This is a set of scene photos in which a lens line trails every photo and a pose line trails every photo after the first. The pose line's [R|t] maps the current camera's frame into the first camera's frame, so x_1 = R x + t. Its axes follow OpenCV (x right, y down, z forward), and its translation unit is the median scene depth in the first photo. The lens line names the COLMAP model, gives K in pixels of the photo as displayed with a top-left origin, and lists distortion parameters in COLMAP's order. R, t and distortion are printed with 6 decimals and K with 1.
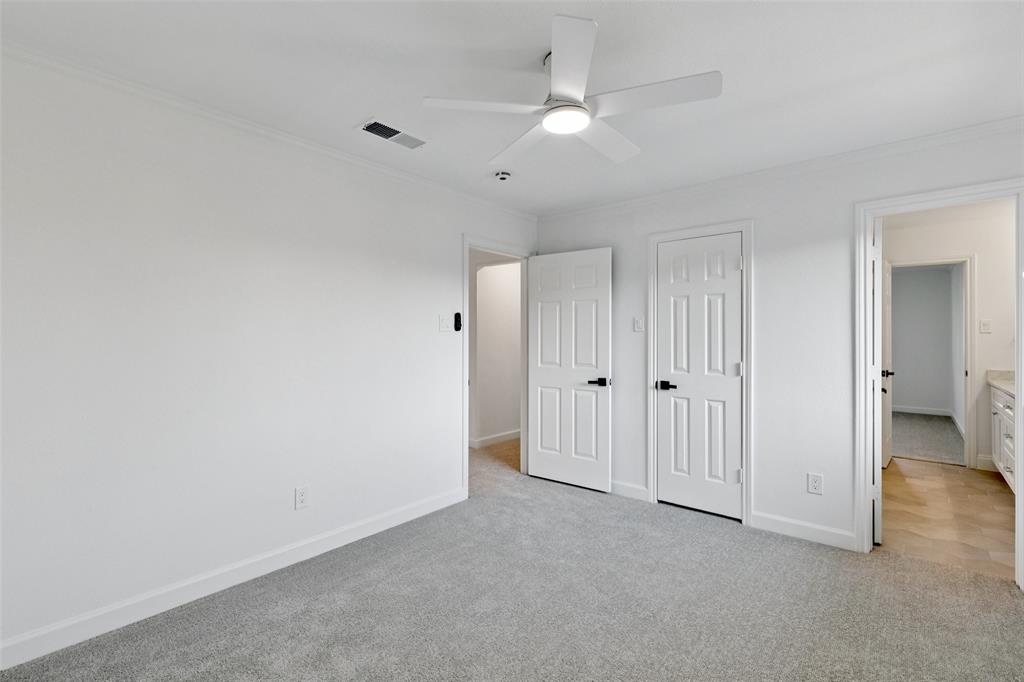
lens RADIAL K [[462.2, 0, 511.3], [0, 462.2, 334.4], [0, 0, 1]] dist [0.003453, 0.000354]
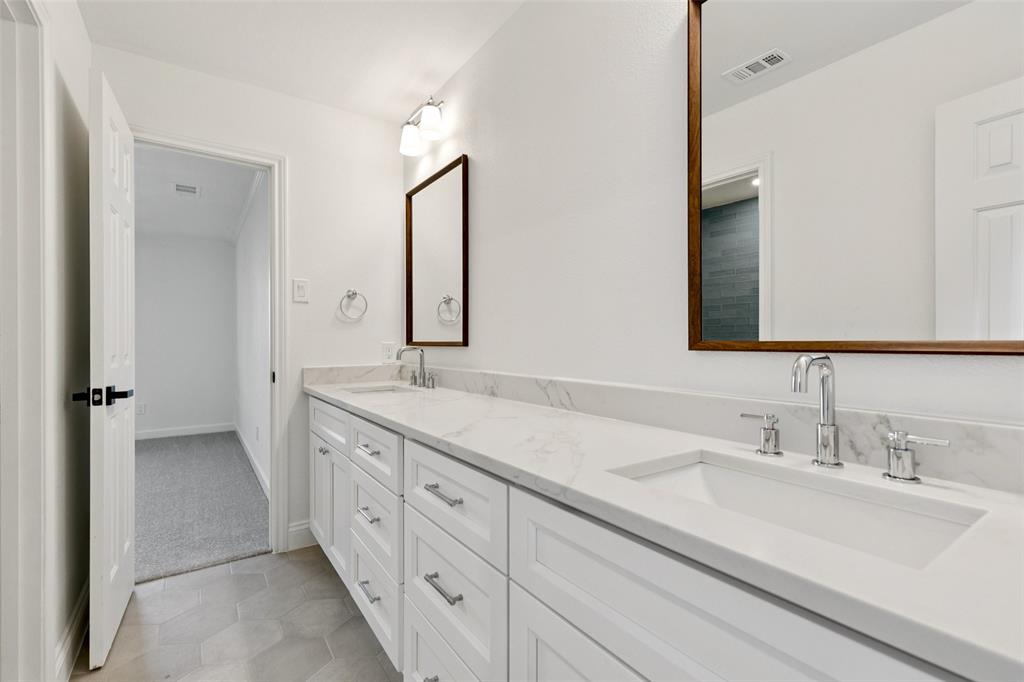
lens RADIAL K [[462.2, 0, 505.8], [0, 462.2, 337.6], [0, 0, 1]] dist [0.003453, 0.000354]
pose [[0.264683, 0.002898, 0.964331, 0.545409], [-0.000454, 0.999996, -0.002880, 0.040589], [-0.964335, 0.000324, 0.264684, 0.609272]]
